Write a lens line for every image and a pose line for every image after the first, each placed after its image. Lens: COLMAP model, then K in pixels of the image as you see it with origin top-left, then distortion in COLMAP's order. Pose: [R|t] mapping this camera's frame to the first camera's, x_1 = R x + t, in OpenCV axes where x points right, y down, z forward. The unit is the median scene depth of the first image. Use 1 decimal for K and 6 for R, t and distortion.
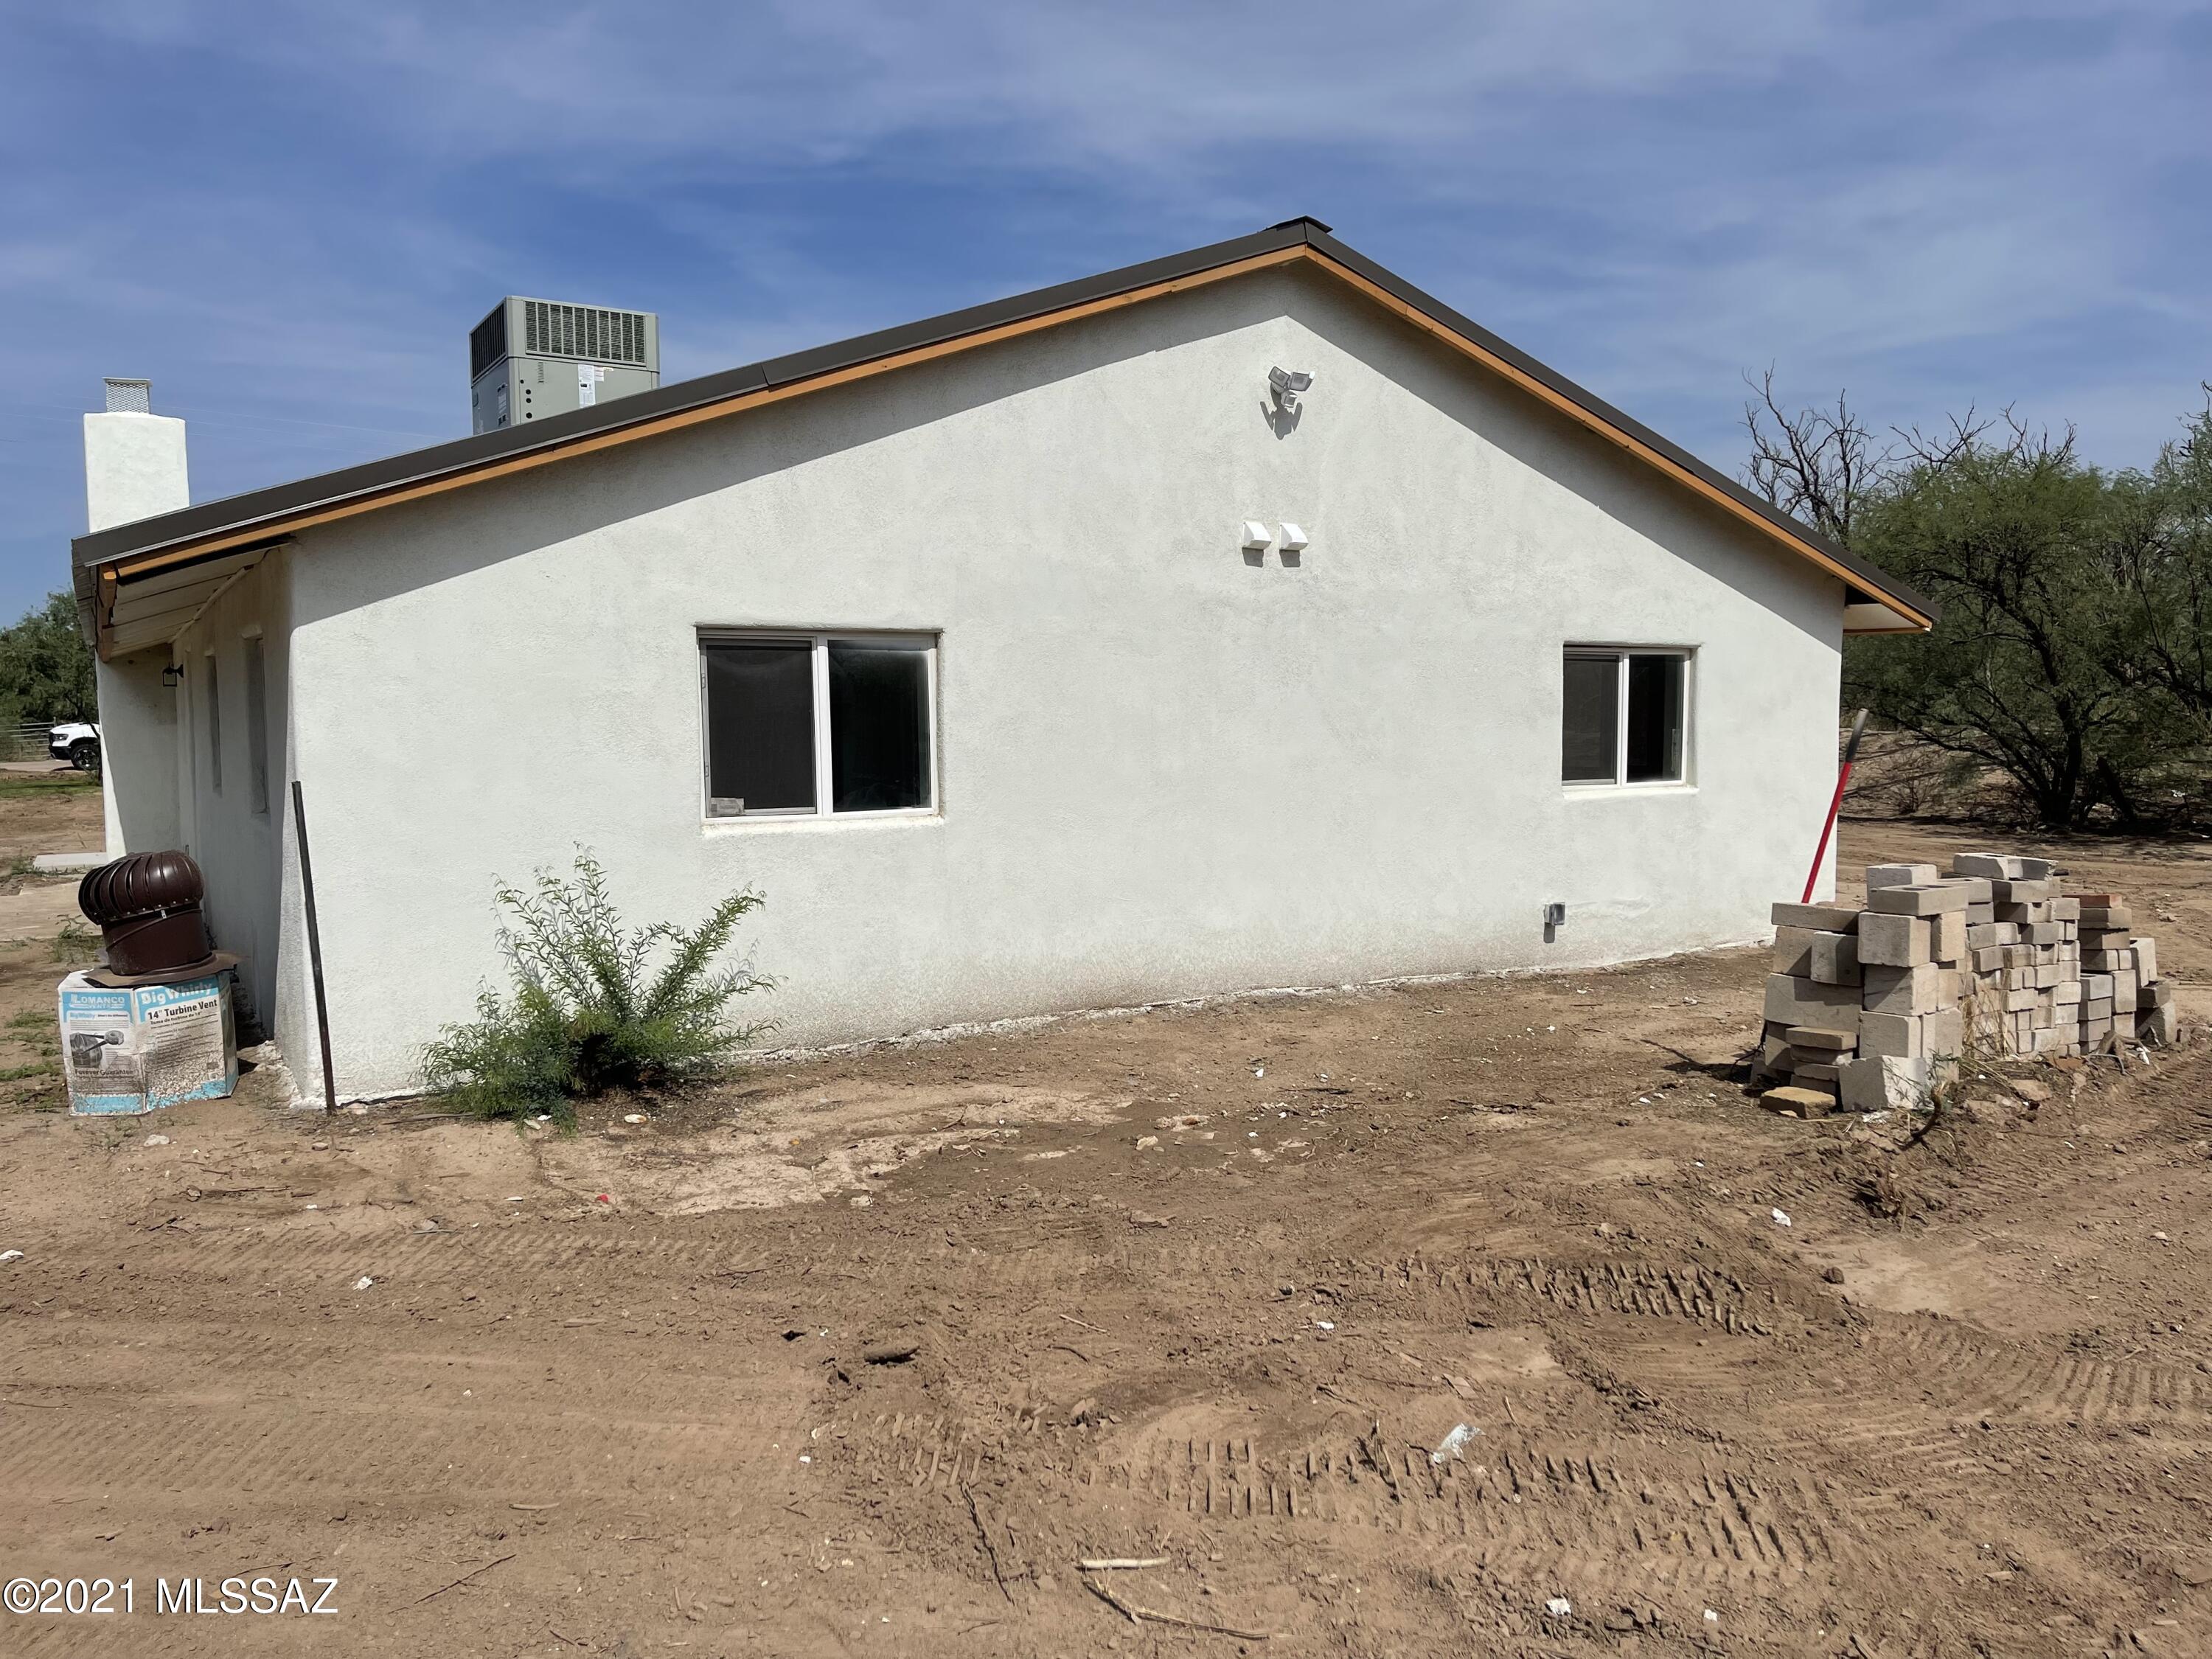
lens RADIAL K [[1667.4, 0, 1108.3], [0, 1667.4, 829.0], [0, 0, 1]] dist [-0.003084, 0.000789]
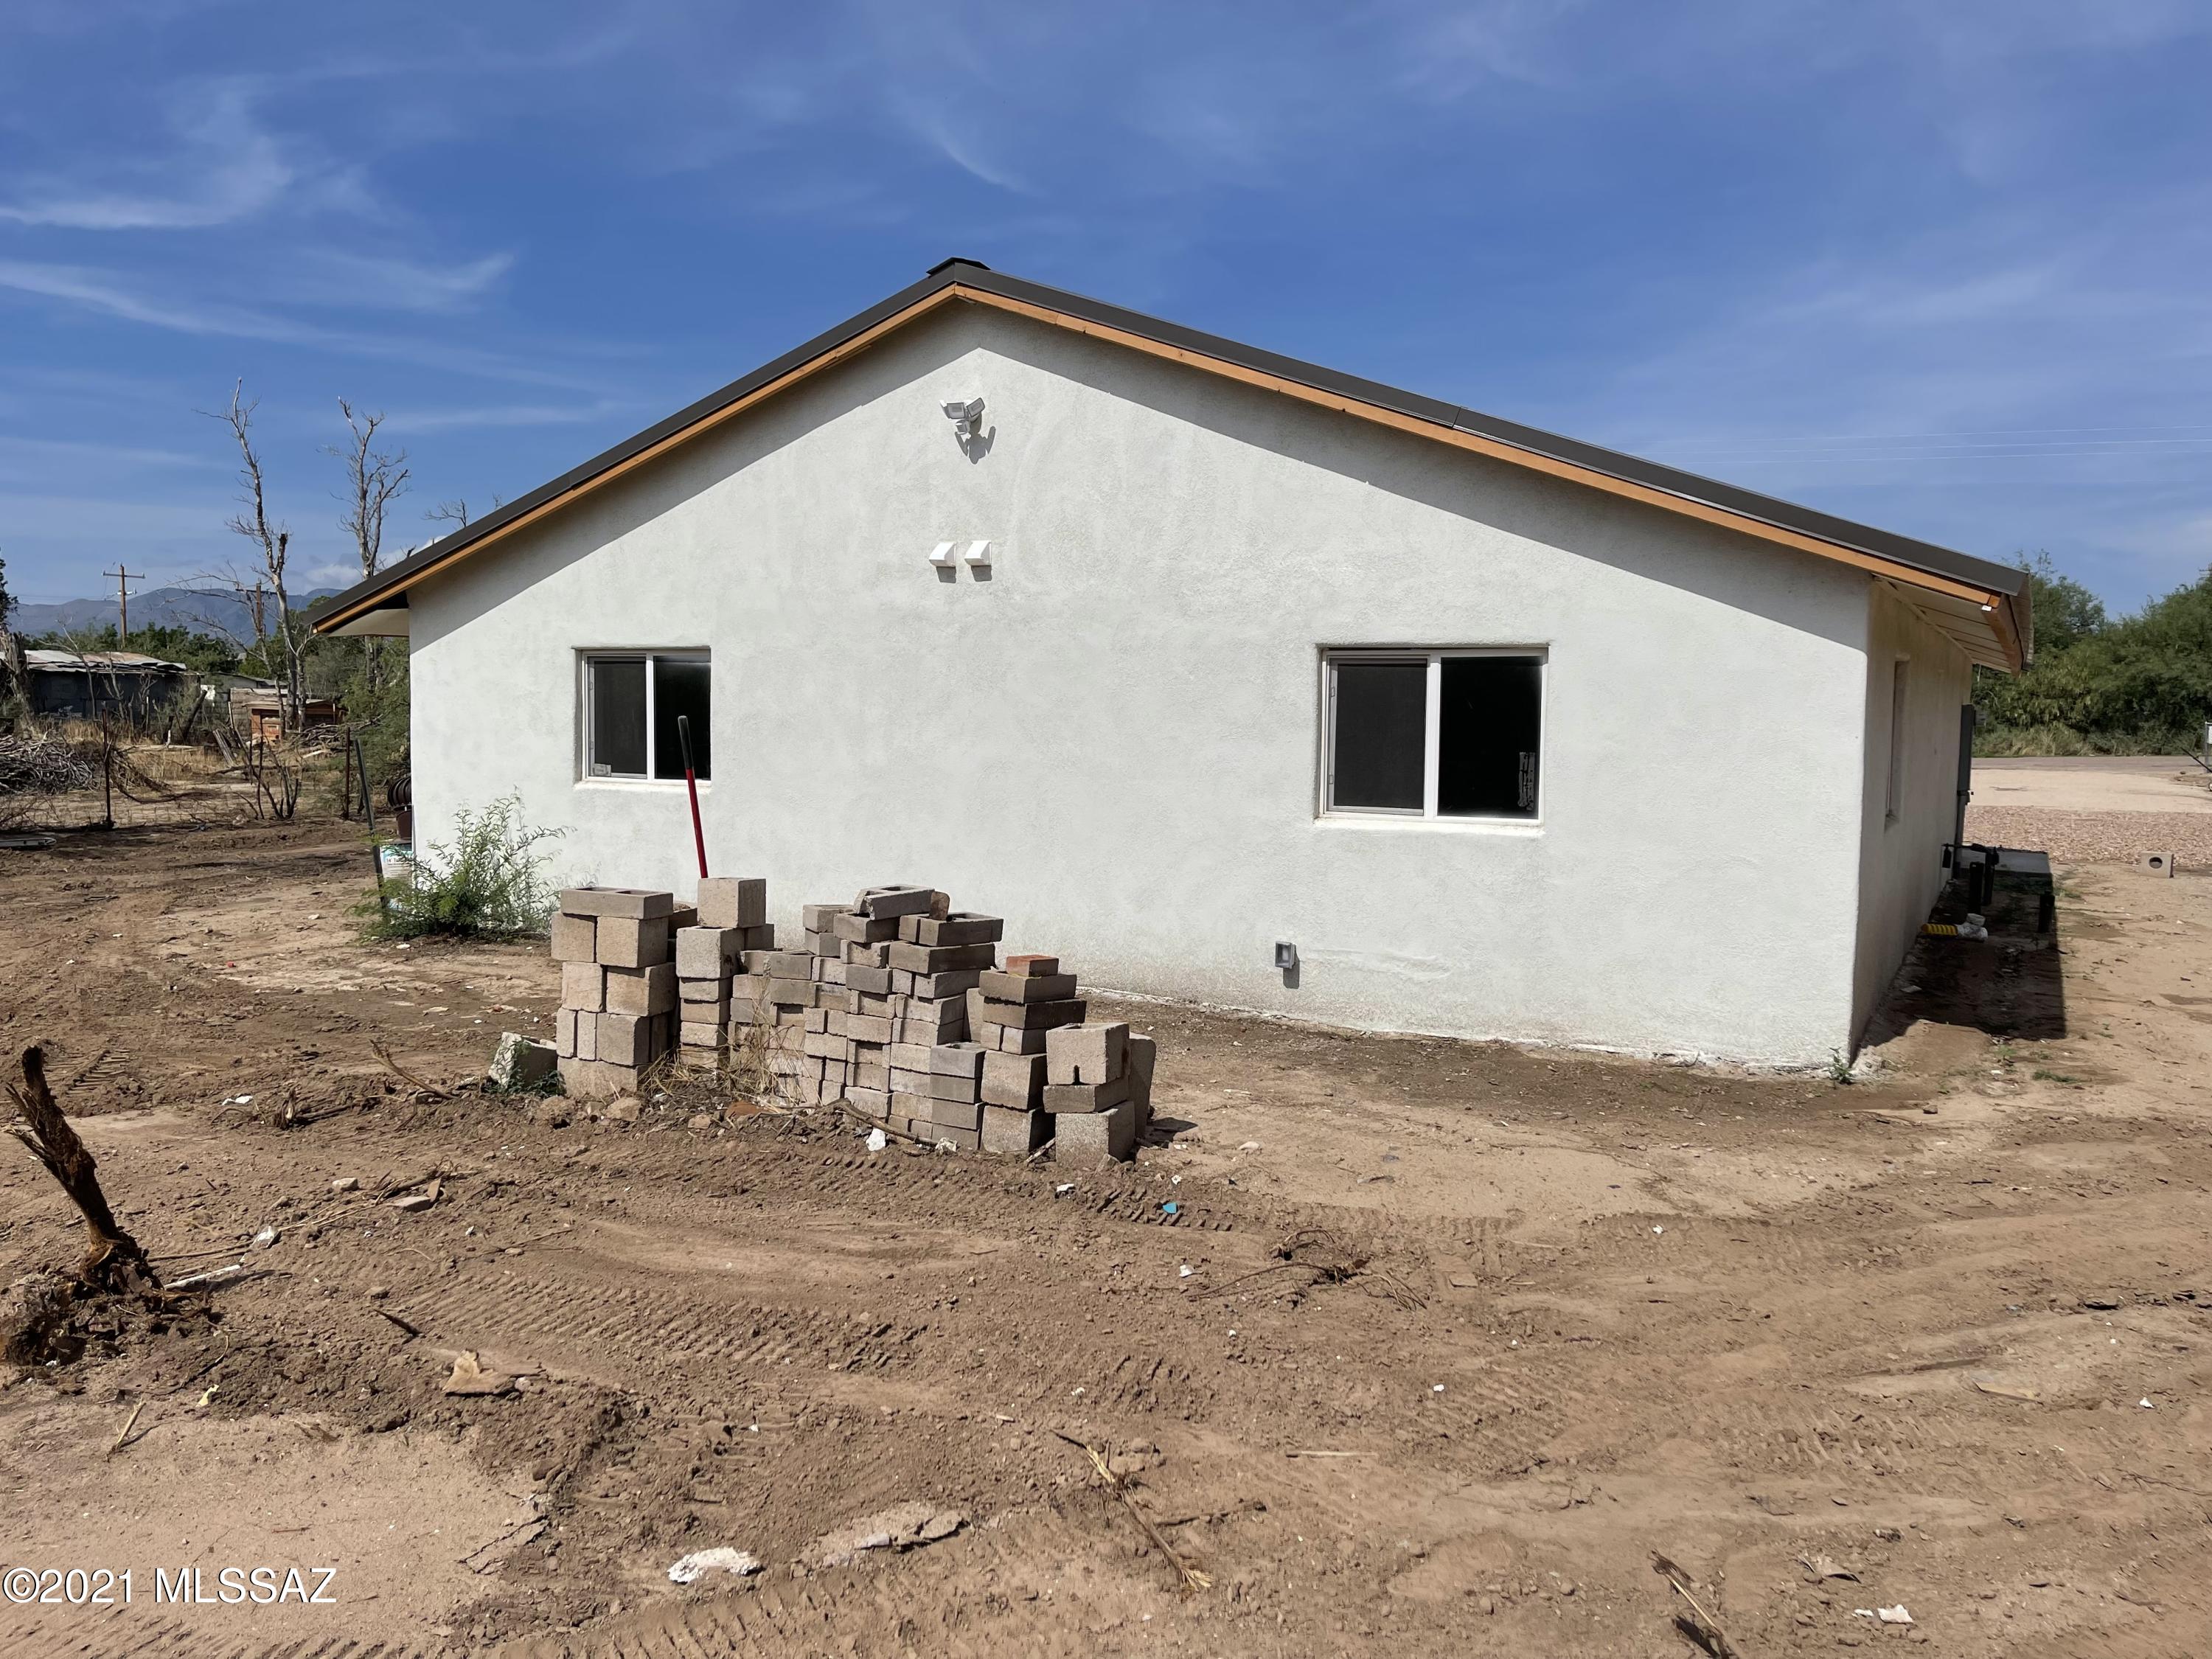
lens RADIAL K [[1667.4, 0, 1108.2], [0, 1667.4, 830.6], [0, 0, 1]] dist [-0.003084, 0.000789]
pose [[0.524173, 0.078037, -0.848029, 0.988897], [-0.080076, 0.995897, 0.042149, -0.045156], [0.847839, 0.045814, 0.528271, 0.469638]]
